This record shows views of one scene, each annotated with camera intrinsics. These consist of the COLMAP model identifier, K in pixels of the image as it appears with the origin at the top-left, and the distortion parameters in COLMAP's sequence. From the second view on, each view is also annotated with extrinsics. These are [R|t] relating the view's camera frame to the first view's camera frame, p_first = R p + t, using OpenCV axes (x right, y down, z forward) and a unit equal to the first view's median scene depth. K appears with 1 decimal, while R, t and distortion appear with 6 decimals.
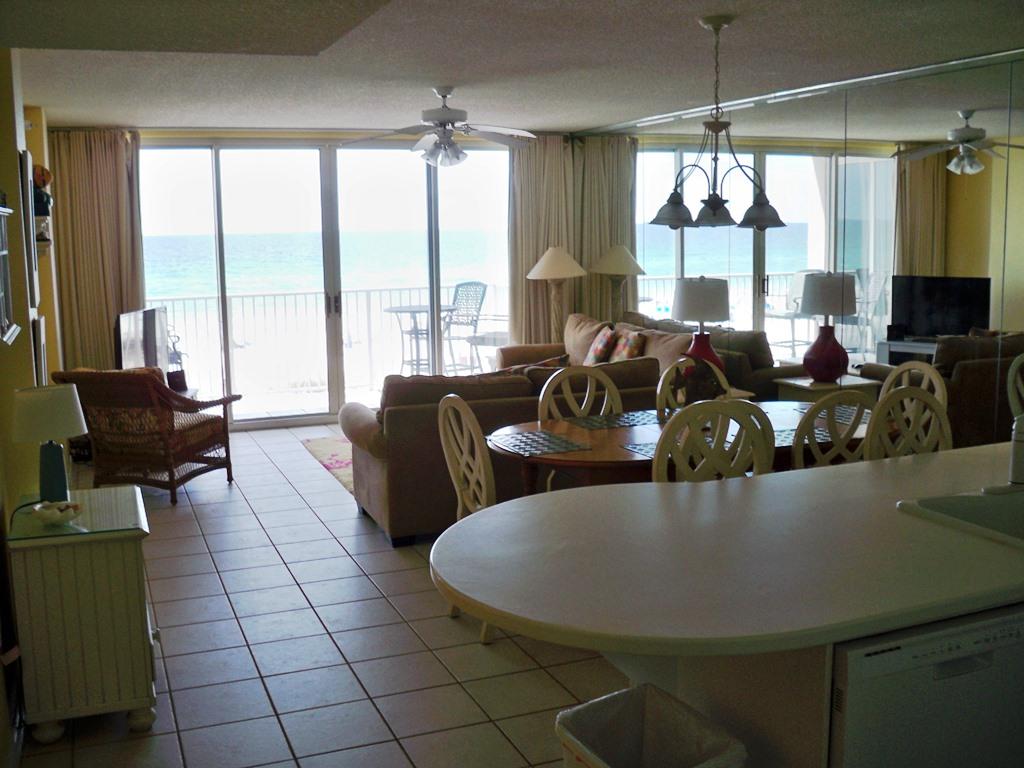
lens RADIAL K [[1053.8, 0, 512.0], [0, 1053.8, 384.0], [0, 0, 1]] dist [-0.144693, 0.104812]
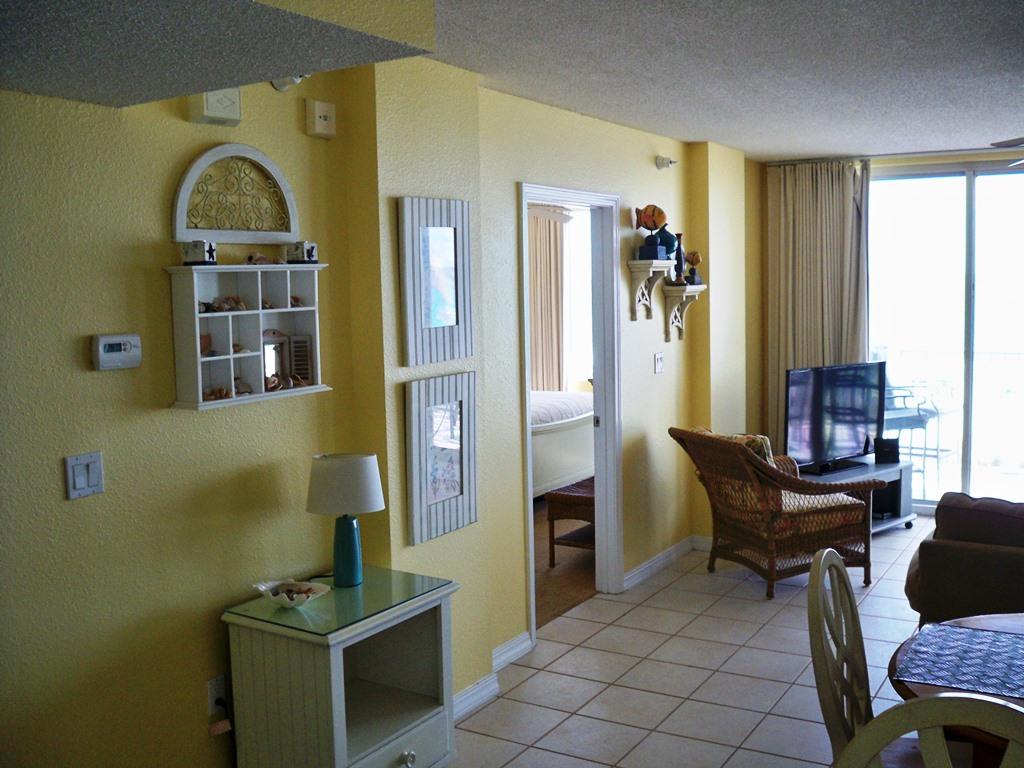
lens RADIAL K [[1053.8, 0, 512.0], [0, 1053.8, 384.0], [0, 0, 1]] dist [-0.144693, 0.104812]
pose [[0.592701, 0.082370, -0.801200, 0.179038], [-0.107439, 0.993952, 0.022707, -0.045541], [0.798225, 0.072621, 0.597966, 0.256107]]
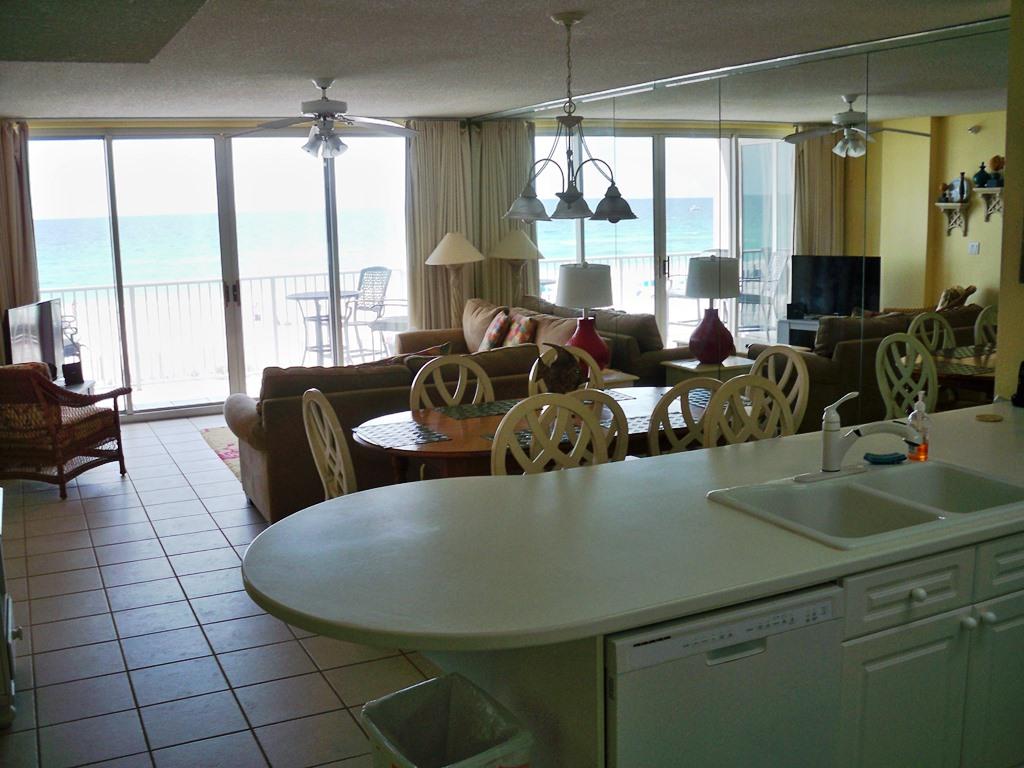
lens RADIAL K [[1053.8, 0, 512.0], [0, 1053.8, 384.0], [0, 0, 1]] dist [-0.144693, 0.104812]
pose [[0.998020, -0.019179, 0.059896, 0.040886], [0.017896, 0.999601, 0.021871, -0.007369], [-0.060291, -0.020756, 0.997965, -0.012658]]
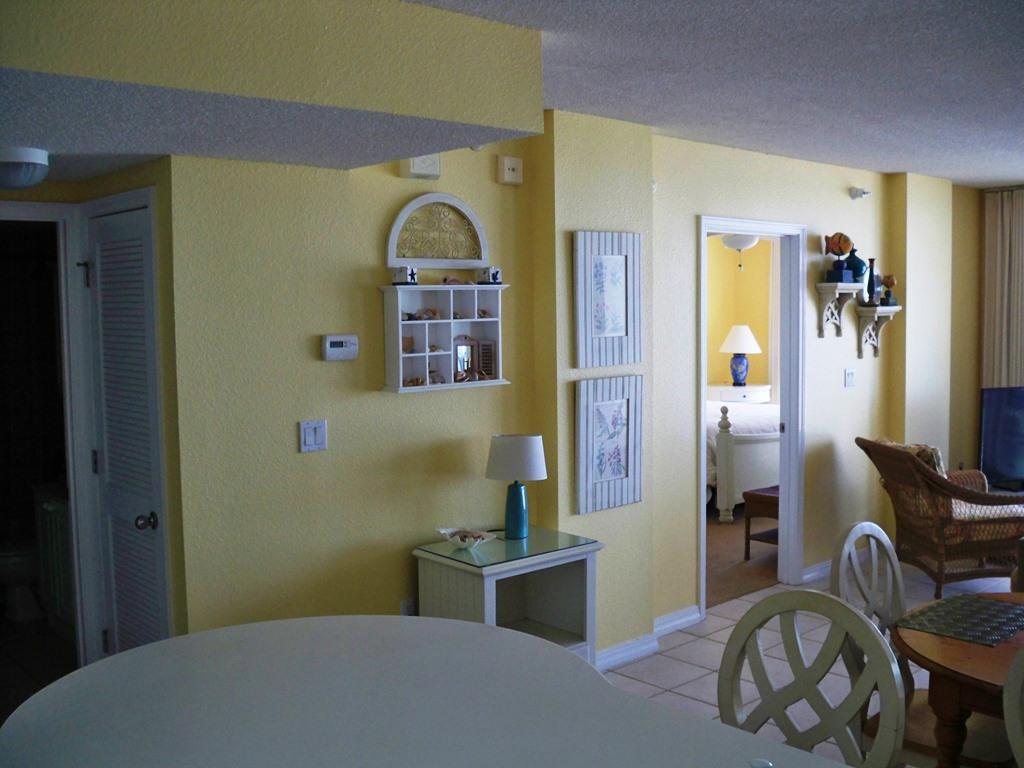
lens RADIAL K [[1053.8, 0, 512.0], [0, 1053.8, 384.0], [0, 0, 1]] dist [-0.144693, 0.104812]
pose [[0.338157, 0.084152, -0.937320, 0.309184], [-0.132826, 0.990291, 0.040988, -0.047993], [0.931669, 0.110640, 0.346052, 0.265674]]
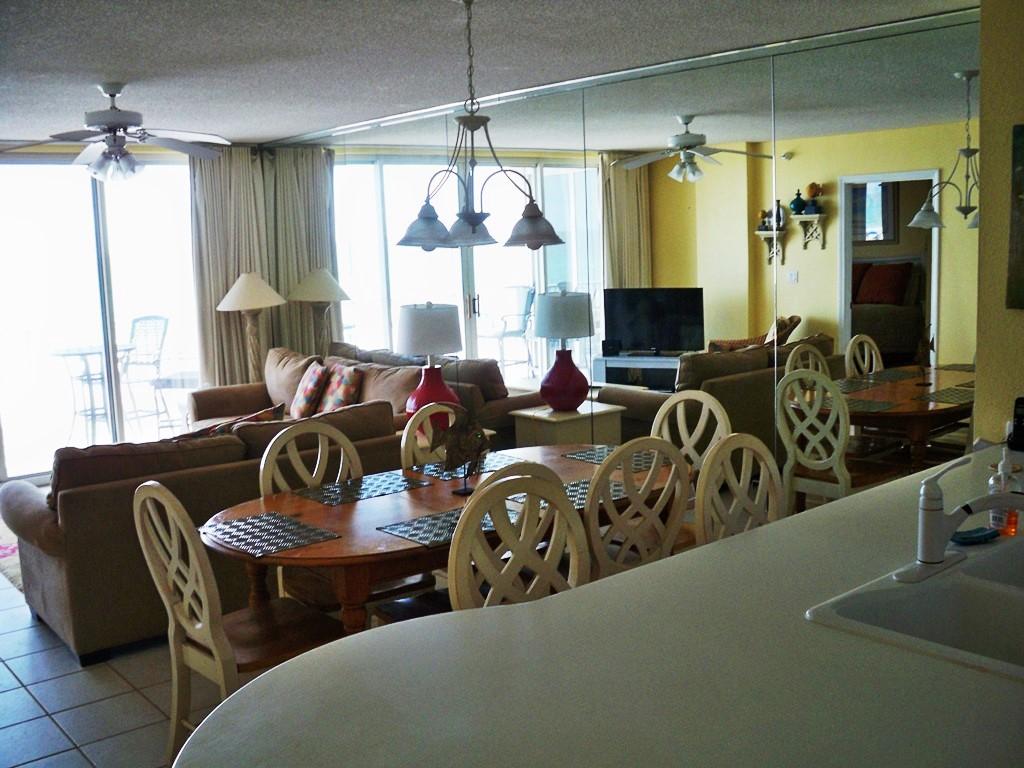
lens RADIAL K [[1053.8, 0, 512.0], [0, 1053.8, 384.0], [0, 0, 1]] dist [-0.144693, 0.104812]
pose [[0.953328, -0.059792, 0.295956, -0.014487], [0.064861, 0.997867, -0.007330, -0.020315], [-0.294887, 0.026184, 0.955173, 0.122015]]
